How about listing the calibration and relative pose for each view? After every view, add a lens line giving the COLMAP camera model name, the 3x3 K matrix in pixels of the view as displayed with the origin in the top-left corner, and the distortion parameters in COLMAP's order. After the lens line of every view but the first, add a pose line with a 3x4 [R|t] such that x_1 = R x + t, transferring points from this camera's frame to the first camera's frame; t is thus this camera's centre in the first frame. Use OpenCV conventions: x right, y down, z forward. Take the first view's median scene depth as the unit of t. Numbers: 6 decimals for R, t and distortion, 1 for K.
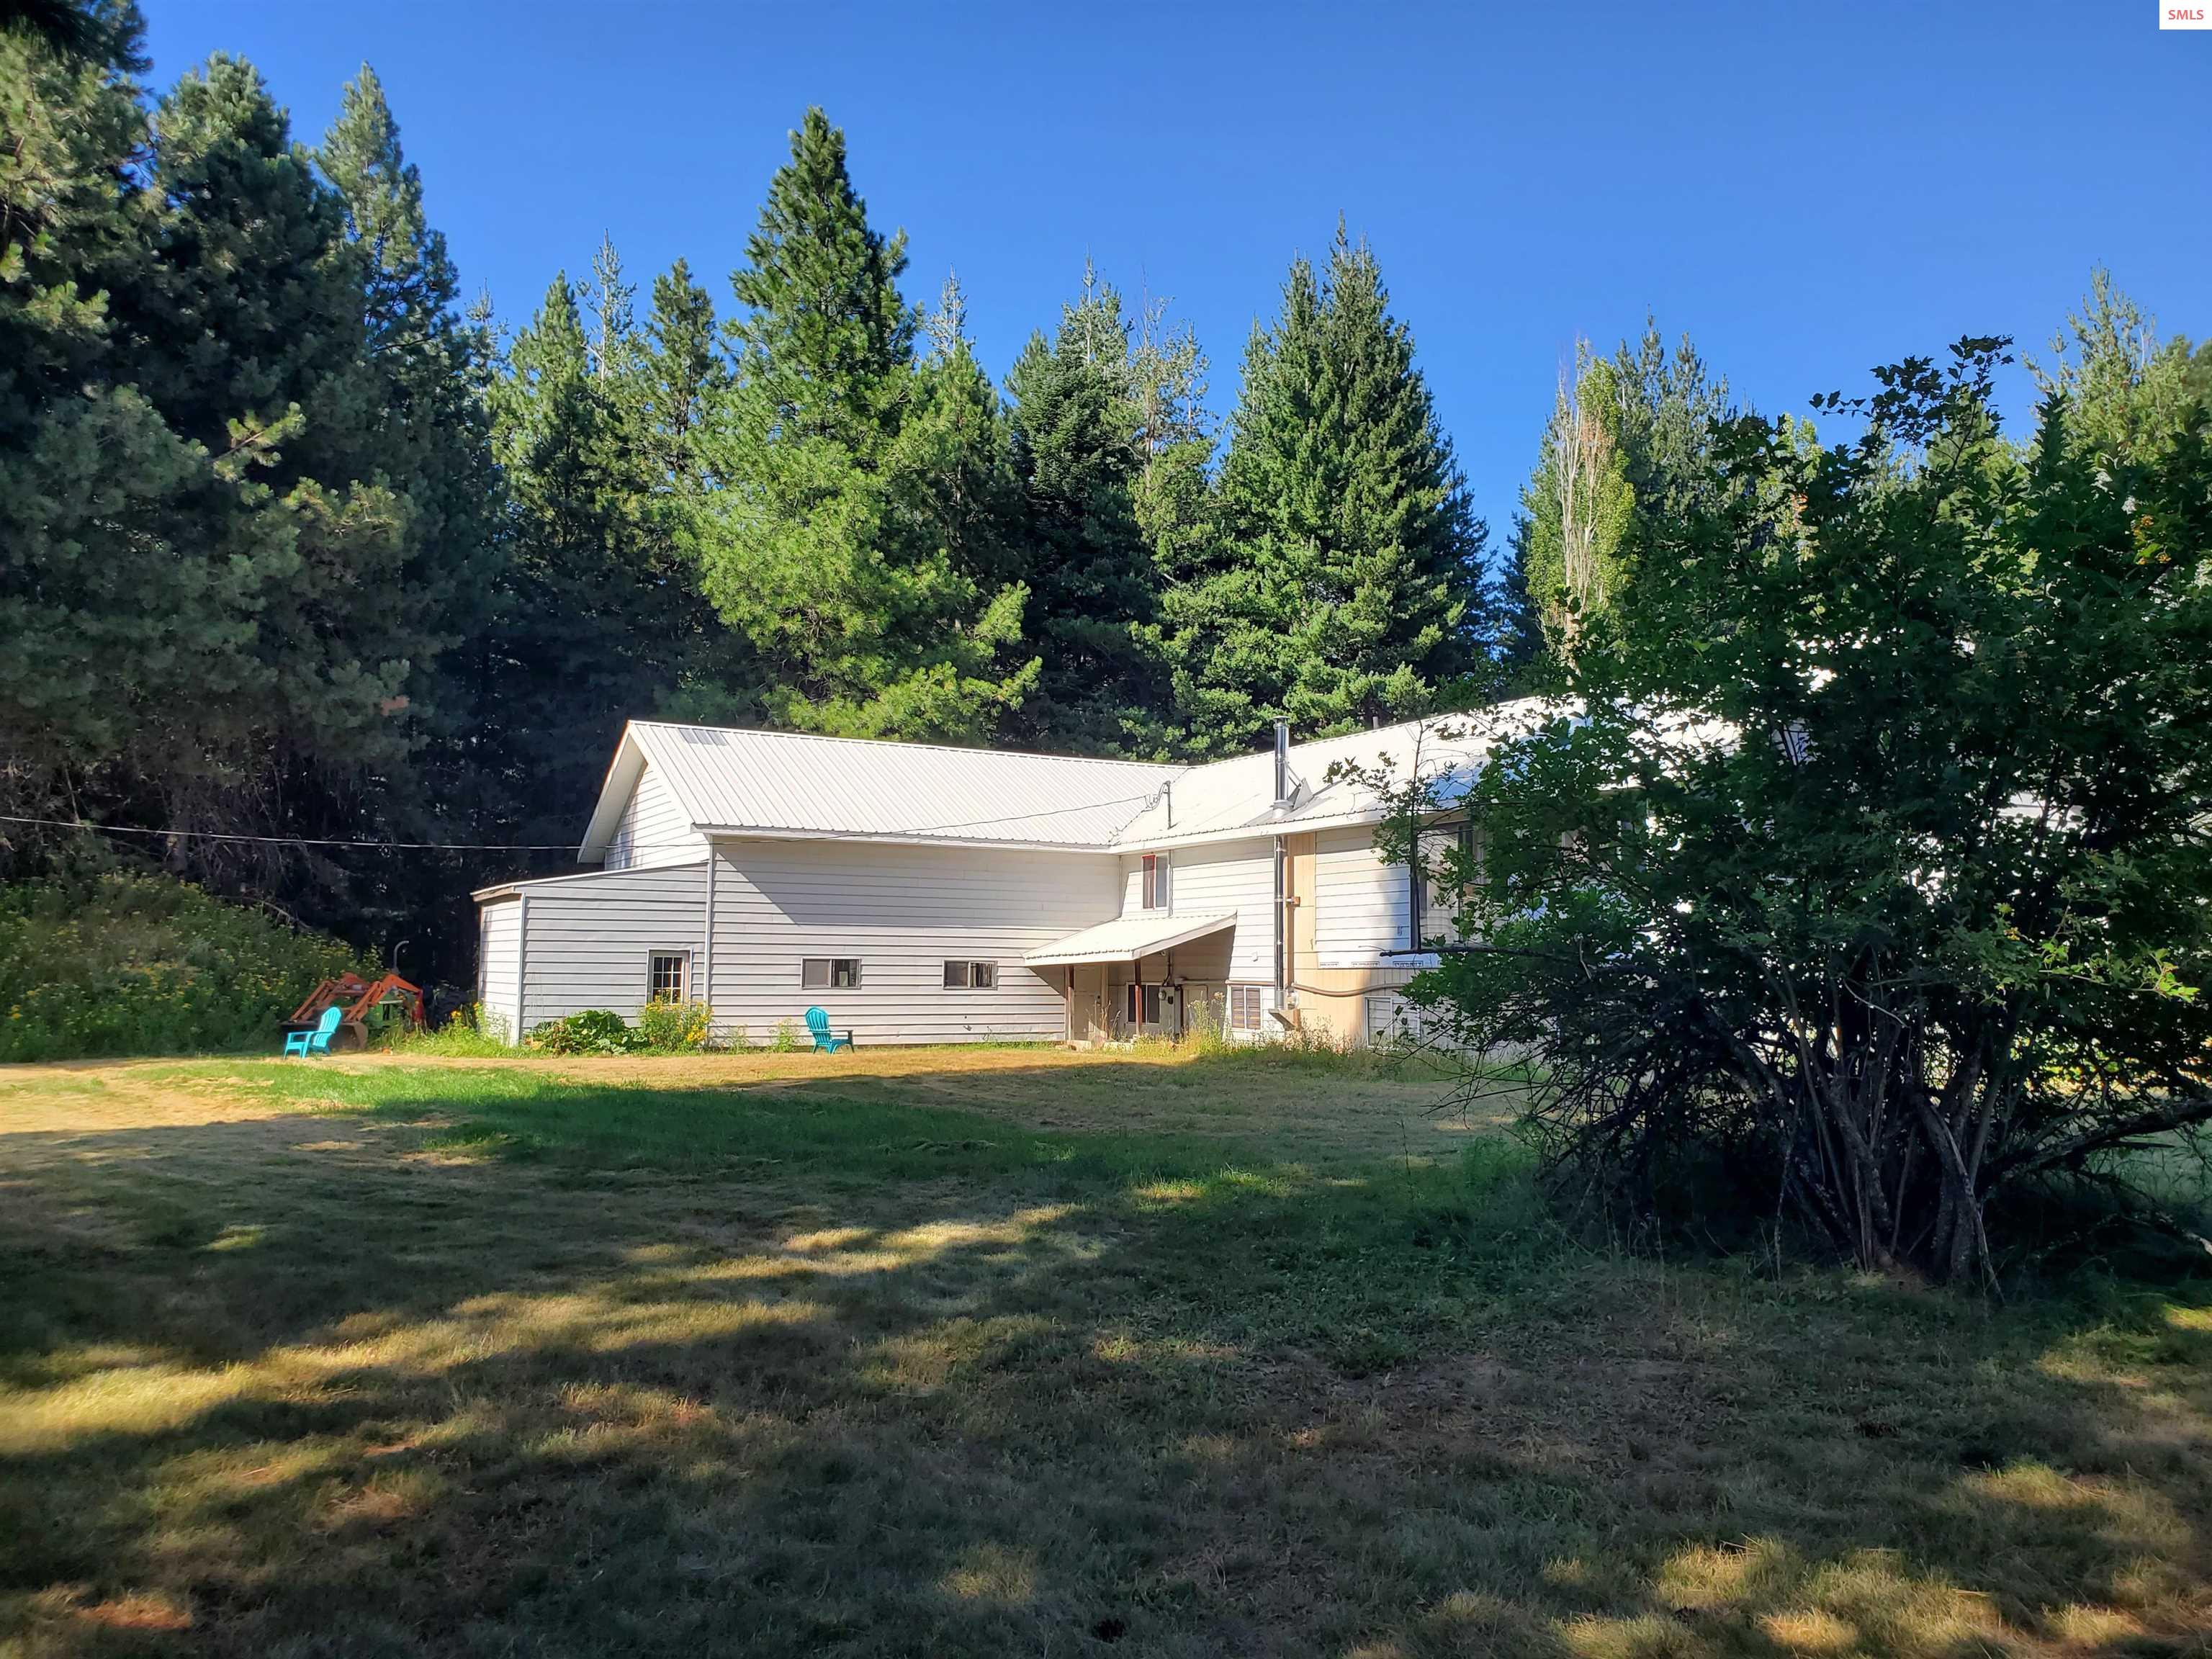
lens RADIAL K [[1715.5, 0, 1106.0], [0, 1715.5, 829.5], [0, 0, 1]] dist [0.051082, -0.048739]
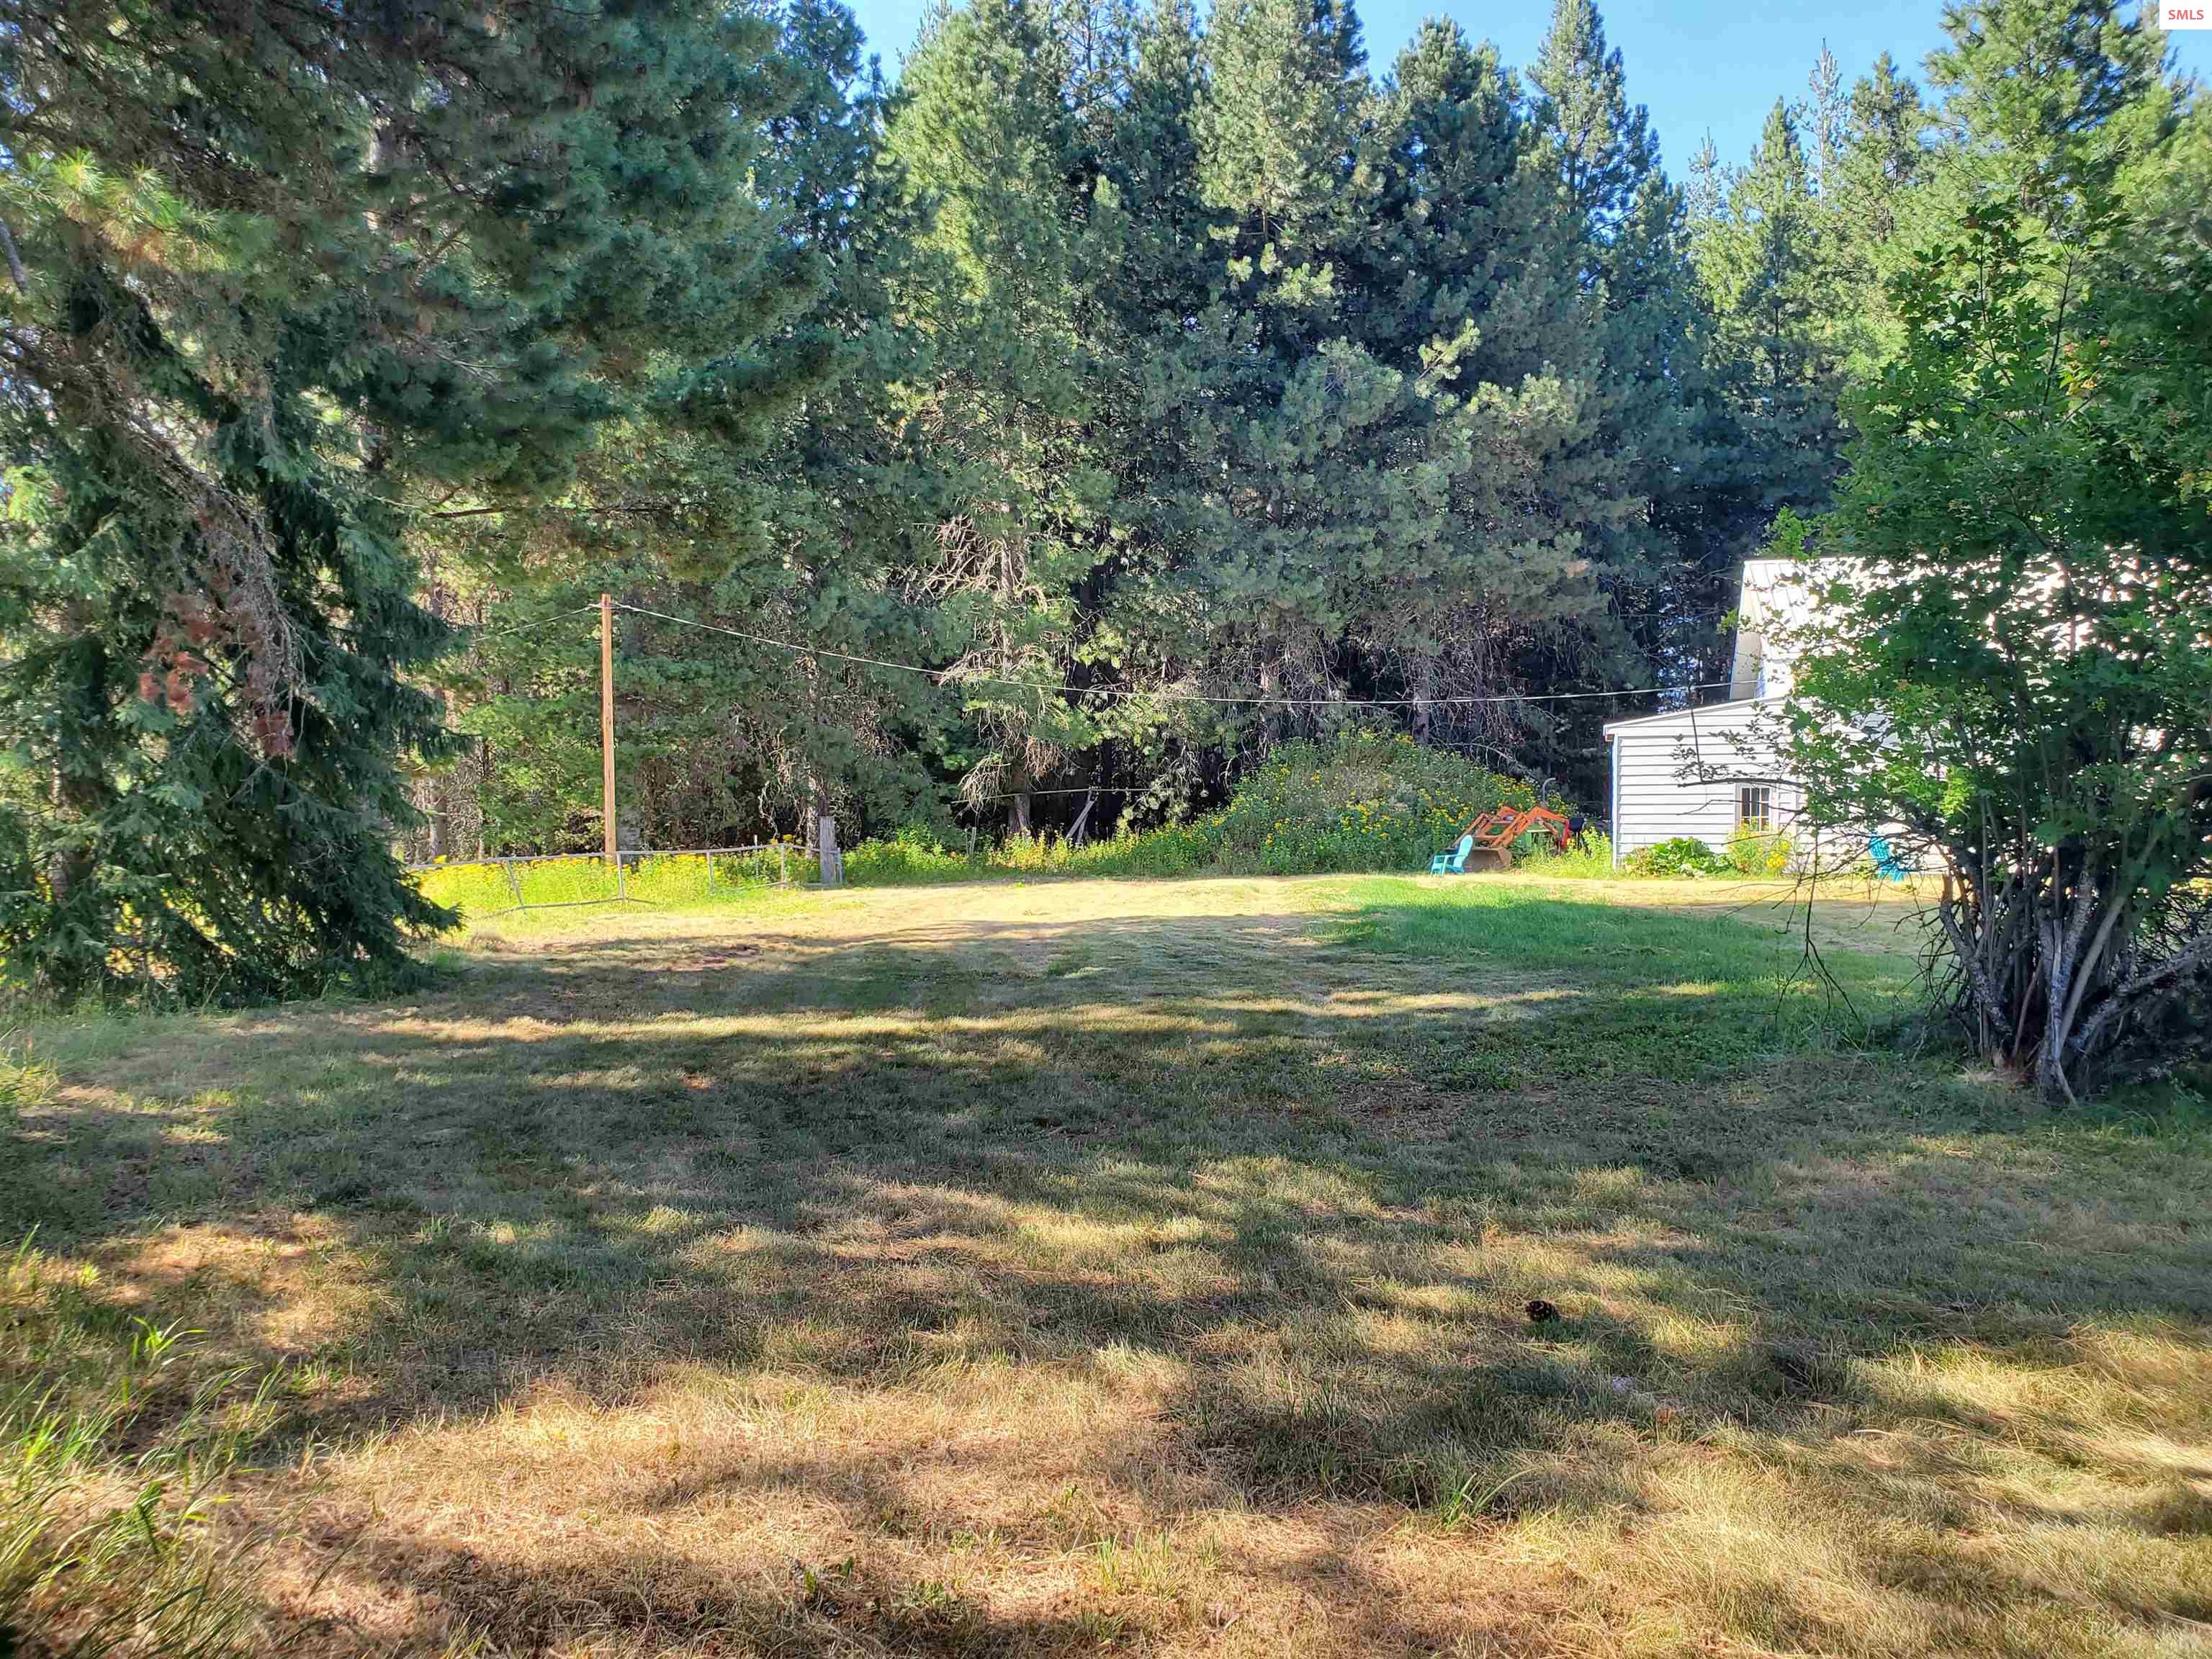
lens RADIAL K [[1722.2, 0, 1106.0], [0, 1722.2, 829.5], [0, 0, 1]] dist [-0.003849, -0.016313]
pose [[0.715586, -0.006940, -0.698490, 0.141071], [0.076487, 0.994716, 0.068475, -0.002465], [0.694325, -0.102425, 0.712336, -0.026306]]
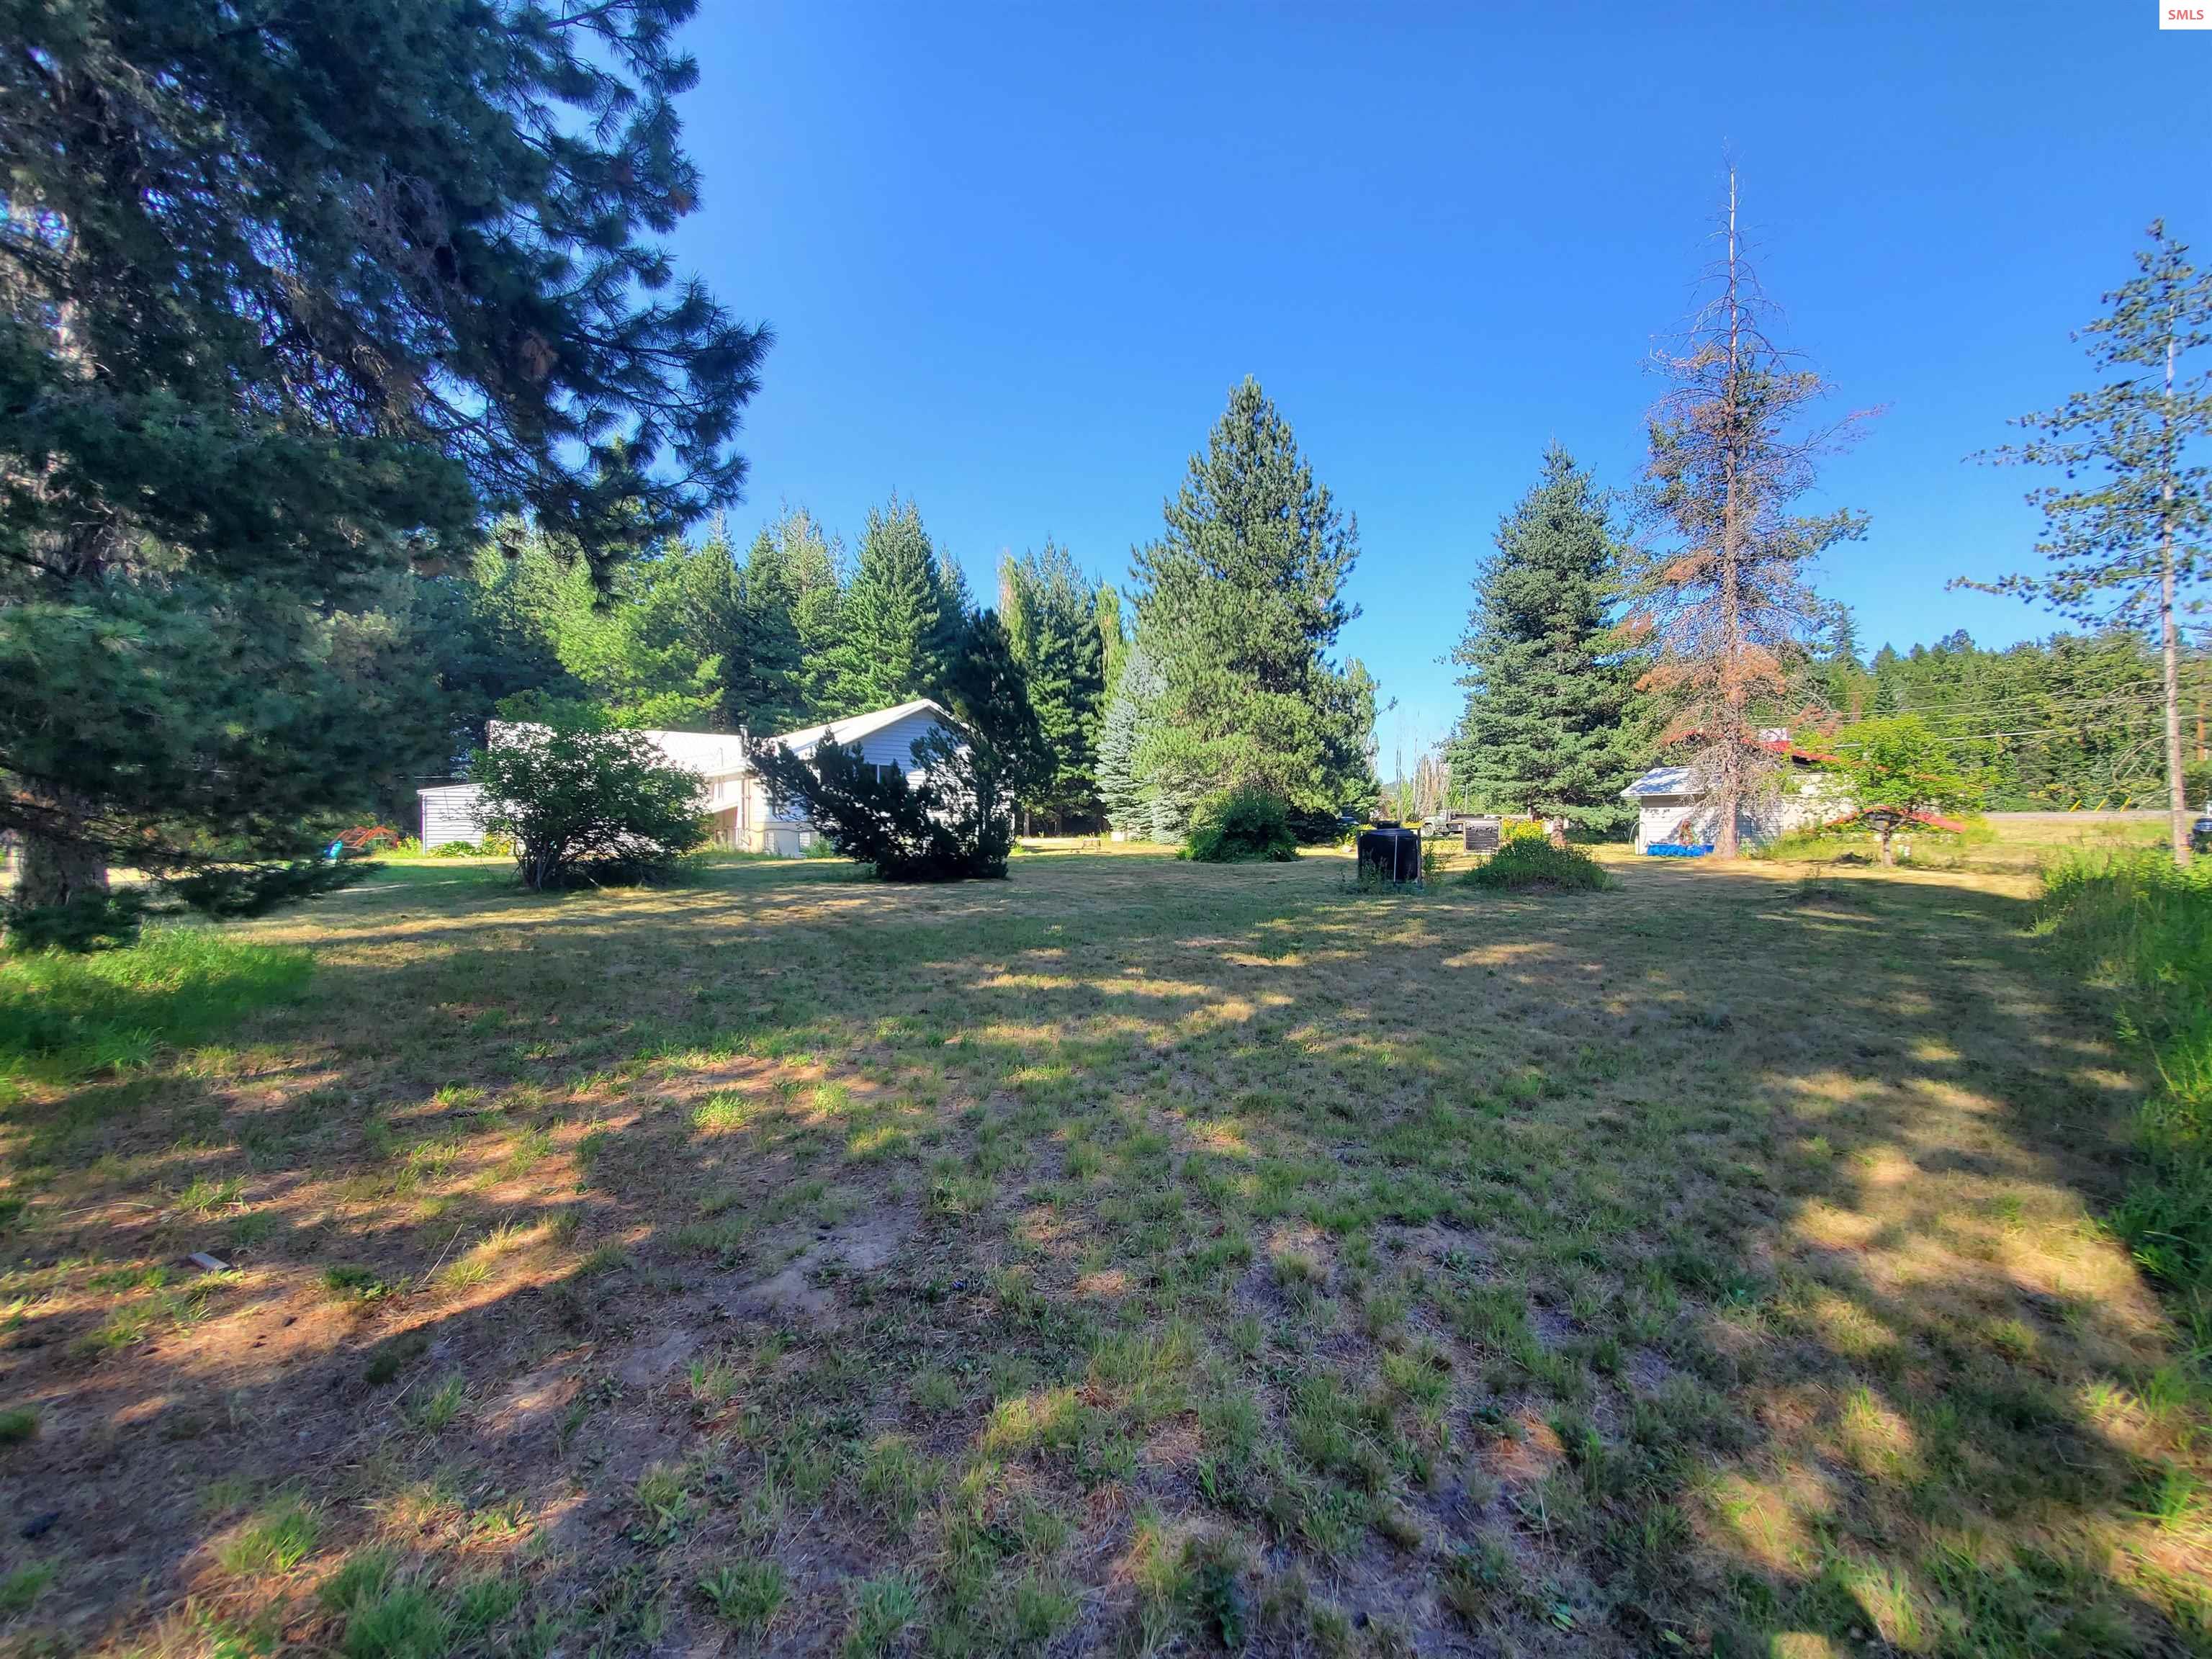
lens RADIAL K [[854.1, 0, 1106.0], [0, 854.1, 829.5], [0, 0, 1]] dist [-0.000898, -0.000042]
pose [[0.981179, -0.009326, 0.192874, 0.269049], [-0.009597, 0.995244, 0.096943, -0.029004], [-0.192860, -0.096969, 0.976423, -0.279465]]
